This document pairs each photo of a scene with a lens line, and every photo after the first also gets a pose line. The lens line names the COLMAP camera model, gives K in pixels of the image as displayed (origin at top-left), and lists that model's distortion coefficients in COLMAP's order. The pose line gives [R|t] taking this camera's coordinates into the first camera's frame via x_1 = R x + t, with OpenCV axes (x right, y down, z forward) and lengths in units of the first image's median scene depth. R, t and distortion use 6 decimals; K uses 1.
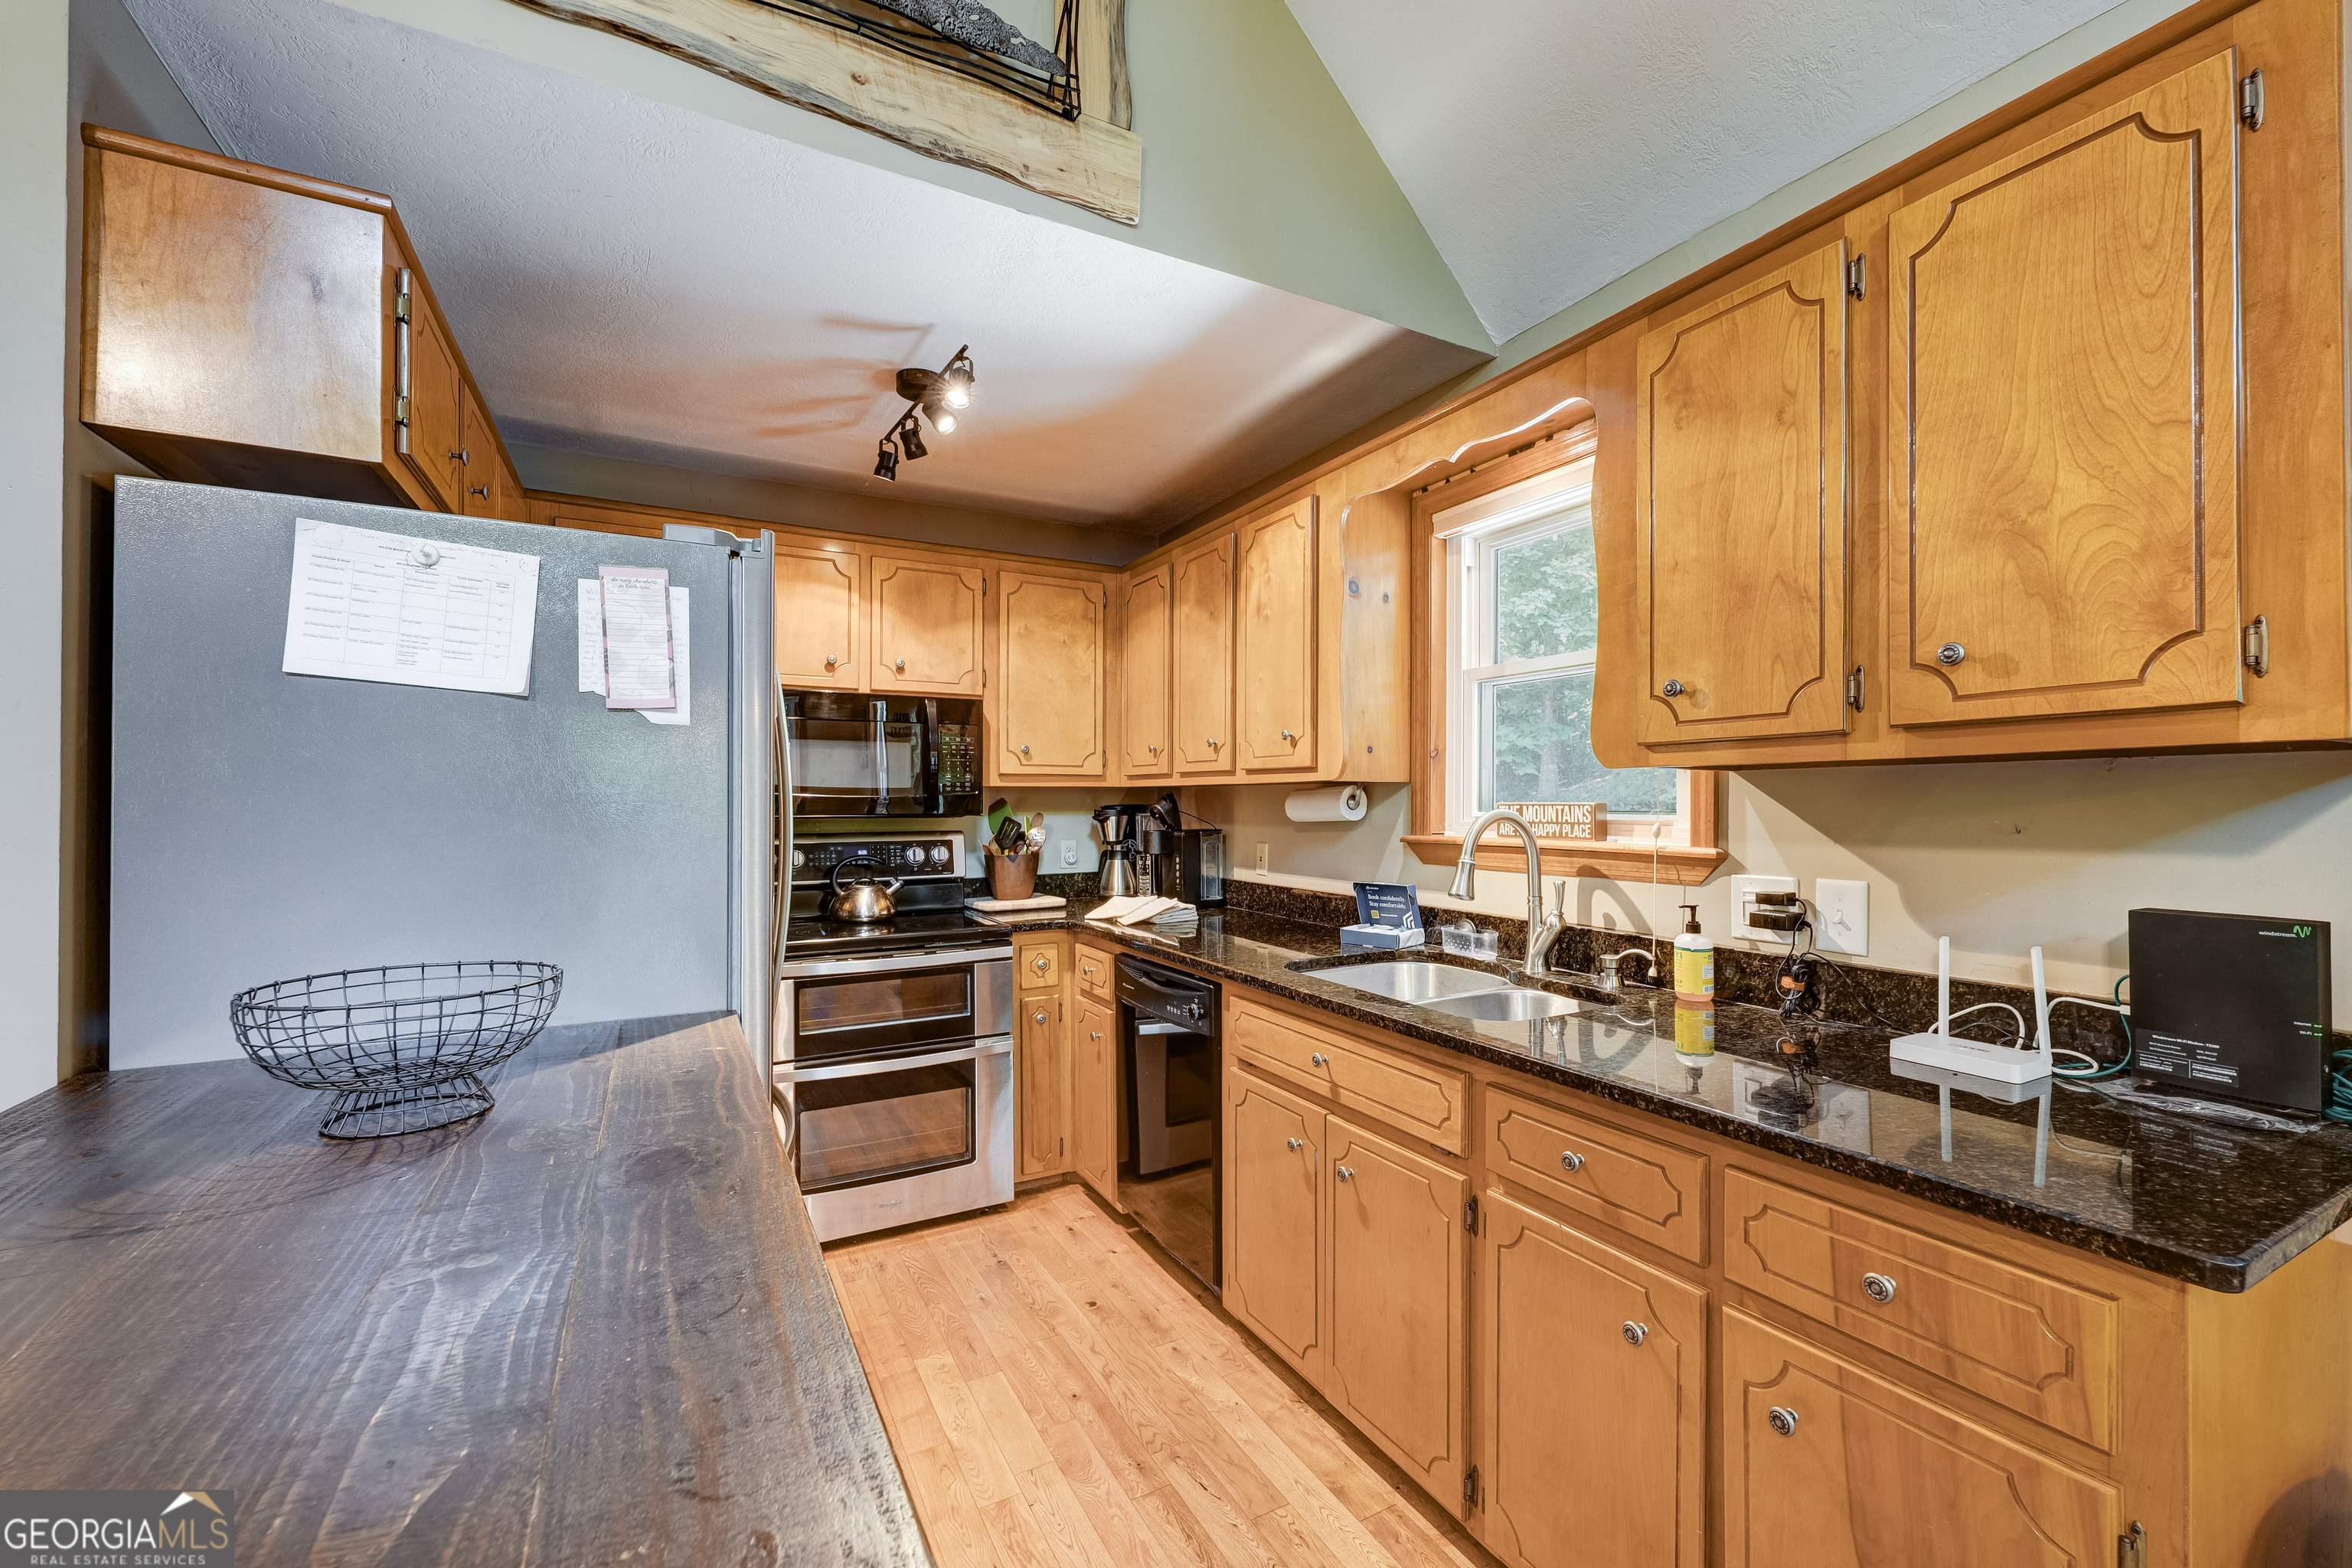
lens RADIAL K [[959.2, 0, 1192.1], [0, 959.2, 789.1], [0, 0, 1]] dist [-0.000541, -0.000080]
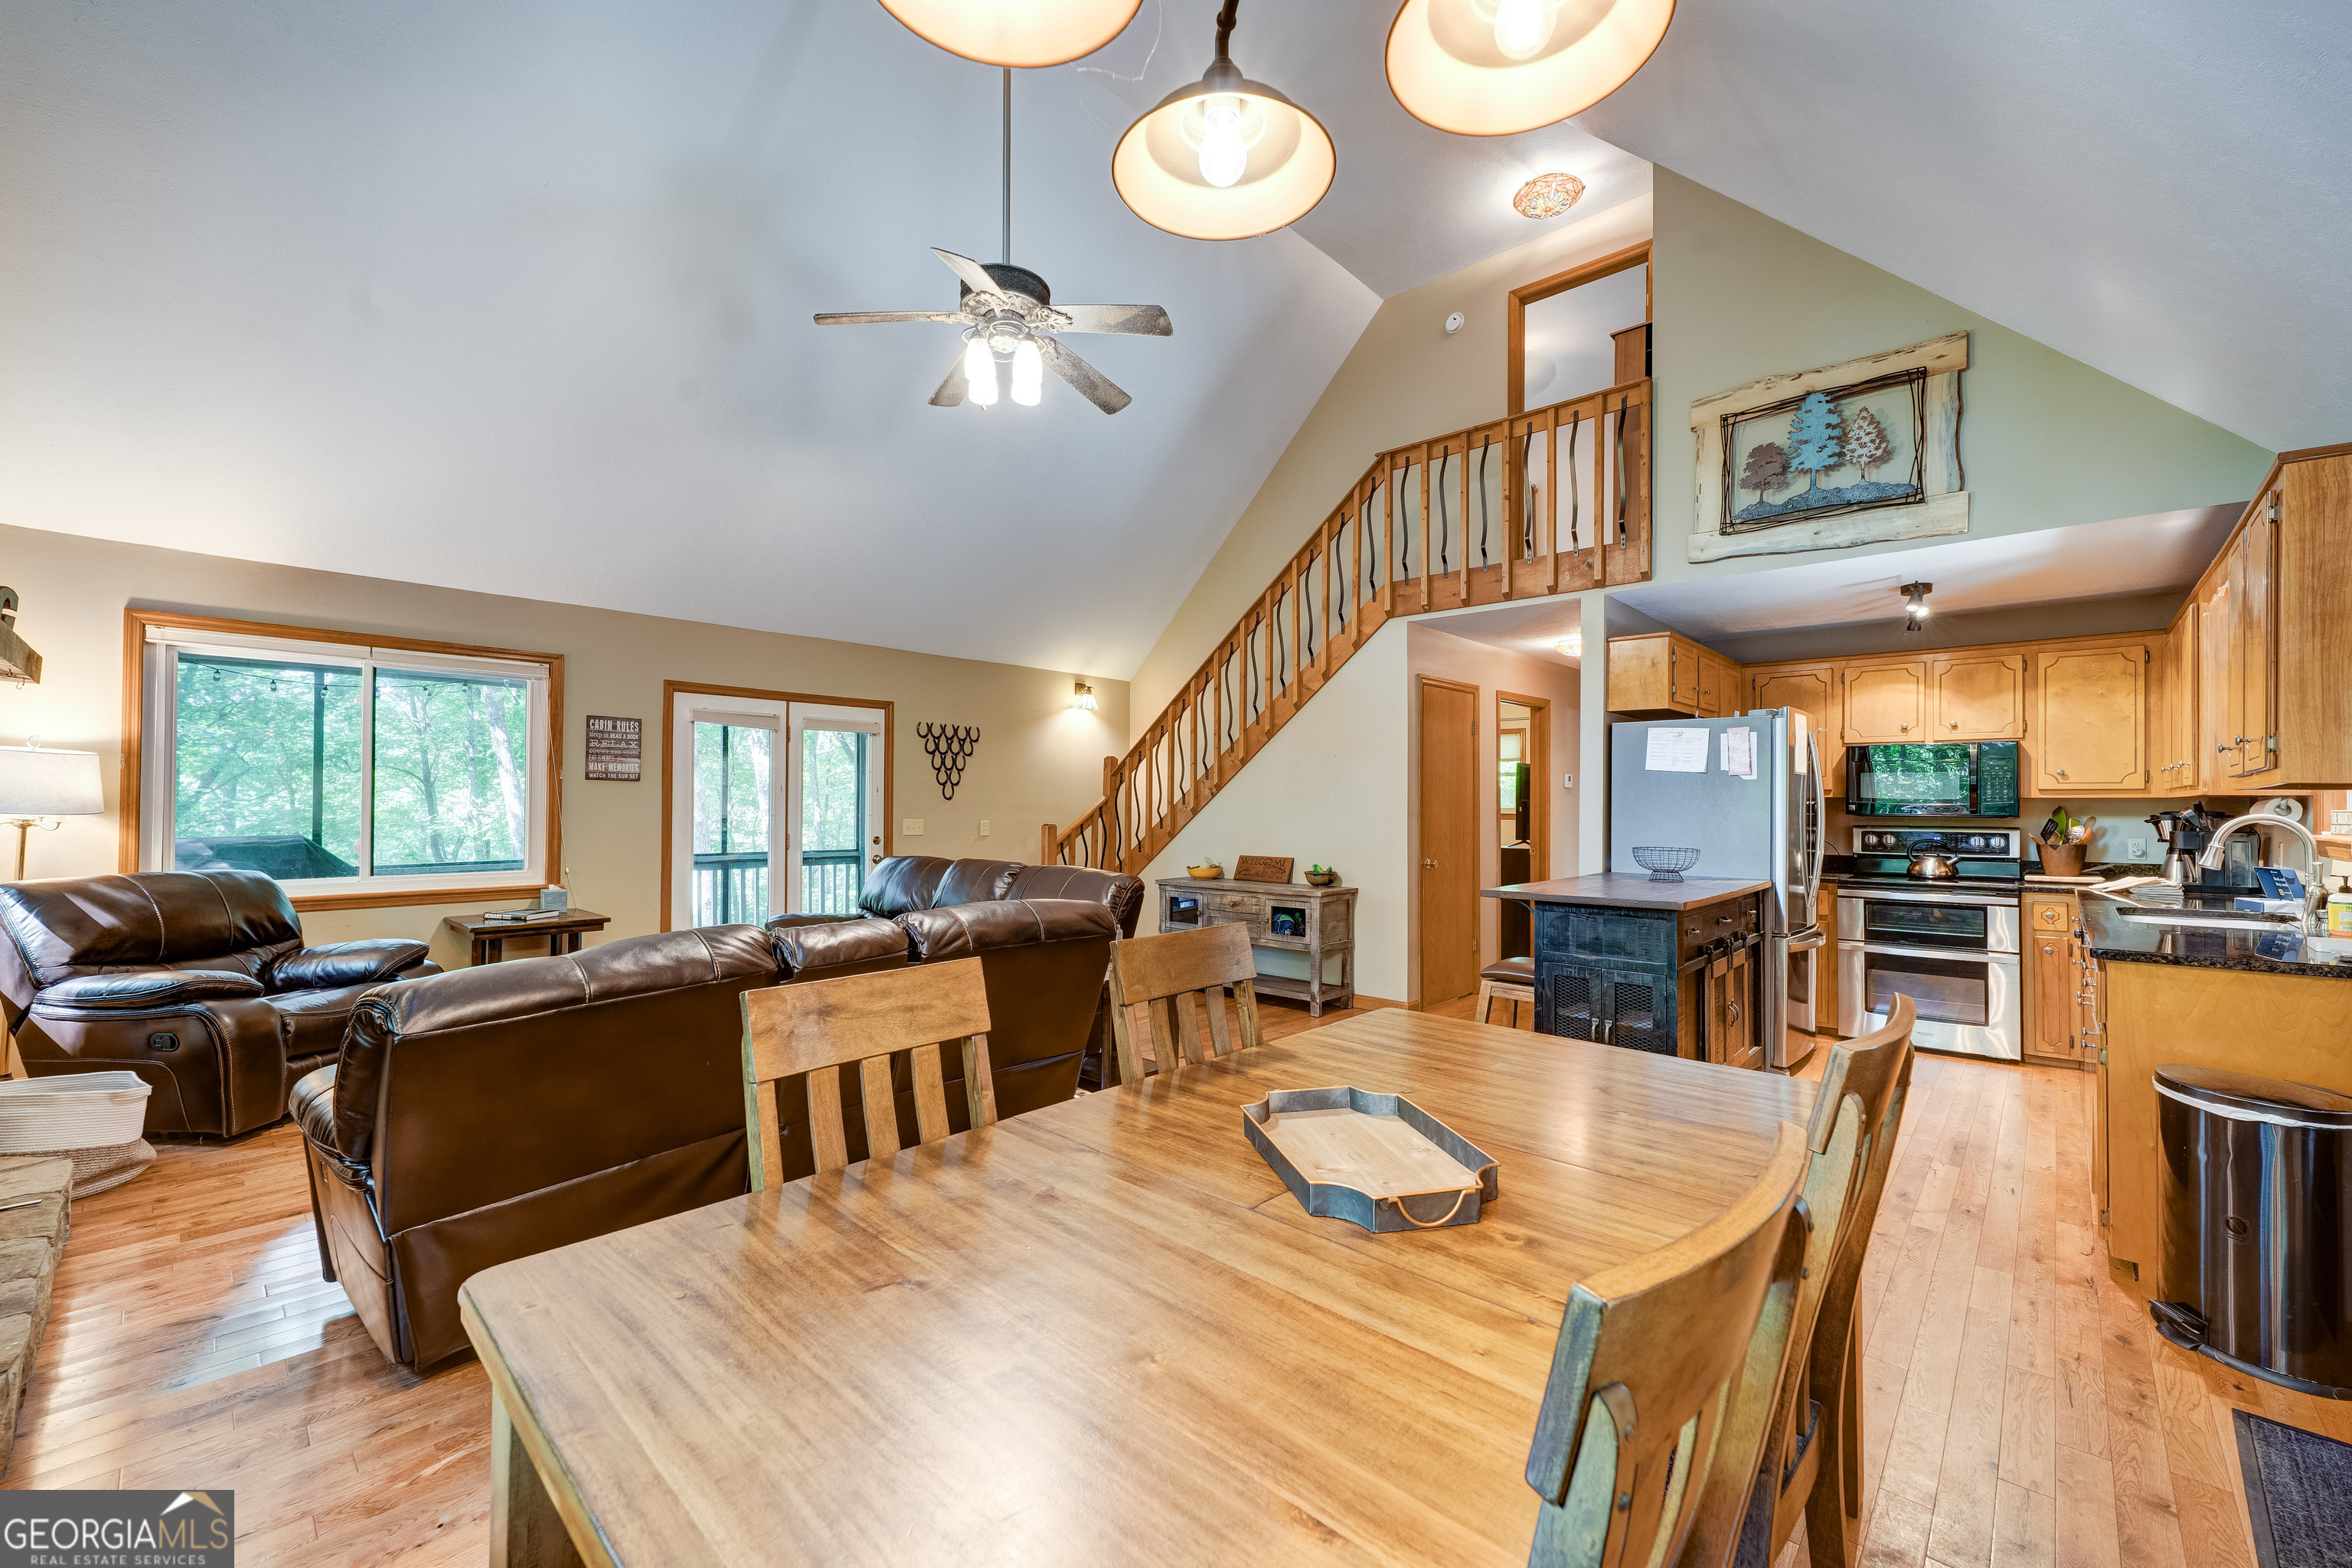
lens RADIAL K [[883.8, 0, 1237.2], [0, 883.8, 790.4], [0, 0, 1]] dist [-0.000110, -0.000054]
pose [[0.346273, -0.010665, -0.938073, 0.732395], [0.002616, 0.999942, -0.010403, -0.004195], [0.938130, 0.001148, 0.346281, -0.715240]]
